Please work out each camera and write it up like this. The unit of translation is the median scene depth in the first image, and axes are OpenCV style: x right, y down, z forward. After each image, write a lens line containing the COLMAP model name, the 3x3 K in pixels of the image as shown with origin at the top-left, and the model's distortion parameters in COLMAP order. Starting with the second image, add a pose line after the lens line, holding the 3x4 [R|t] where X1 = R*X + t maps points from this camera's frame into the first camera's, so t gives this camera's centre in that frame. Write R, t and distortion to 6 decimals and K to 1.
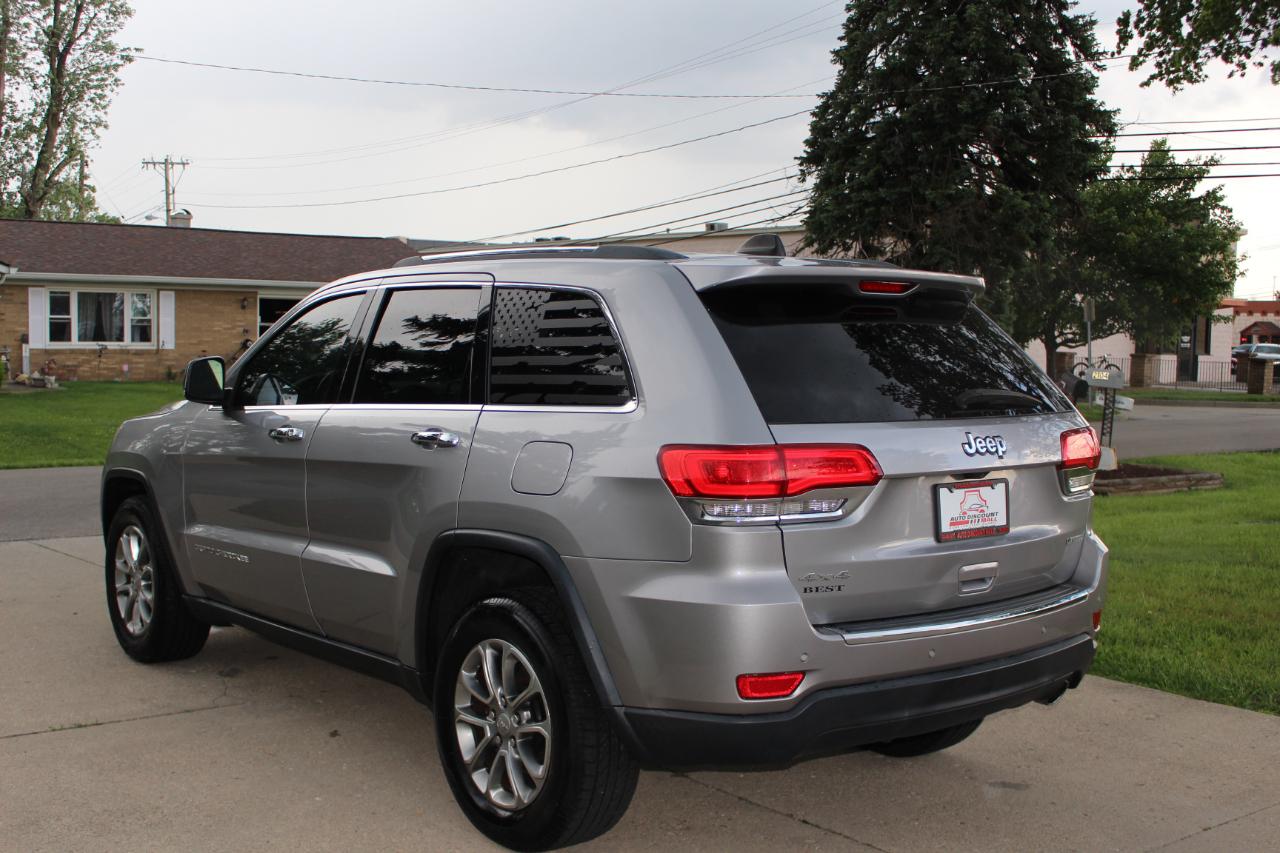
lens RADIAL K [[1506.2, 0, 638.4], [0, 1506.2, 426.9], [0, 0, 1]] dist [0.009091, 0.017096]
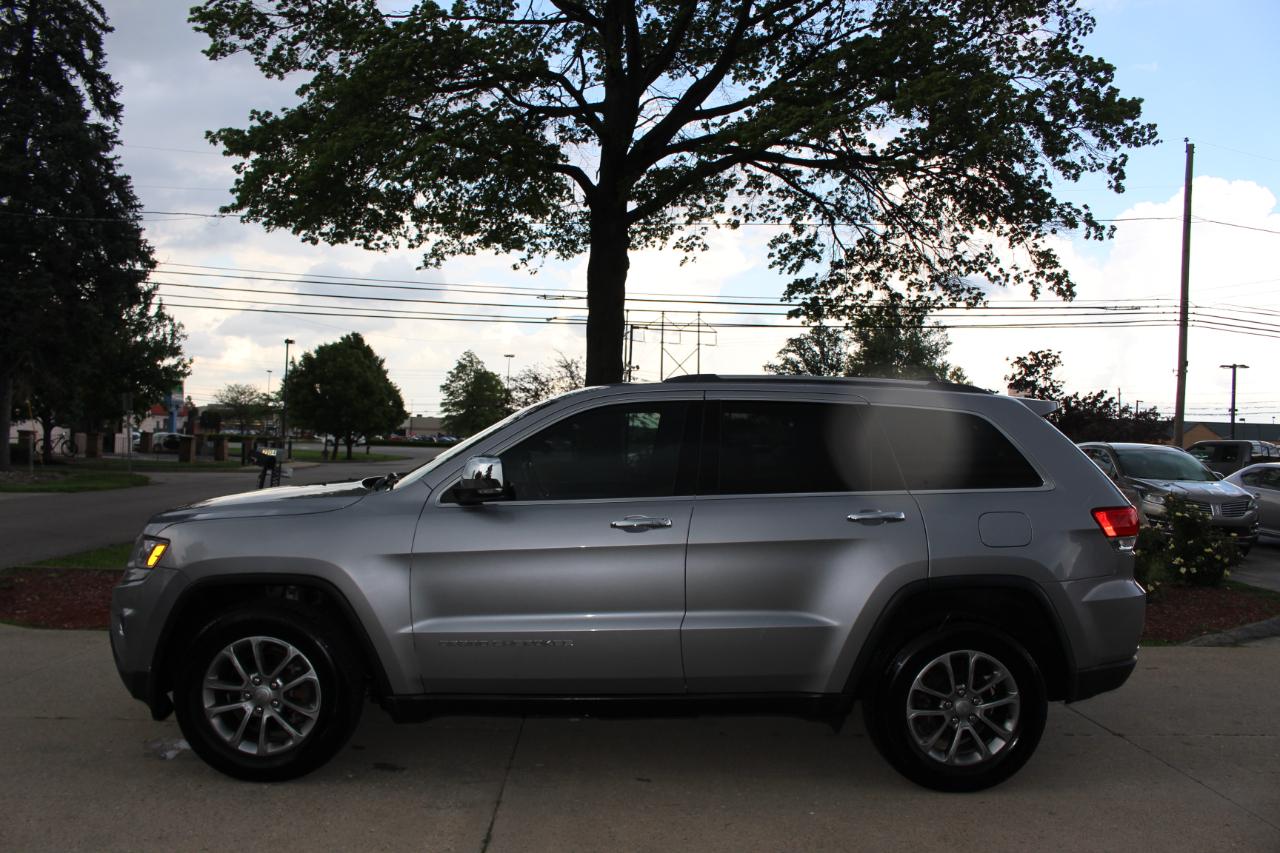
lens RADIAL K [[1086.1, 0, 634.2], [0, 1086.1, 424.9], [0, 0, 1]] dist [-0.088002, 0.005067]
pose [[0.536342, 0.012302, 0.843911, -0.641408], [0.029458, 0.999012, -0.033285, -0.034736], [-0.843487, 0.042712, 0.535449, 0.358248]]
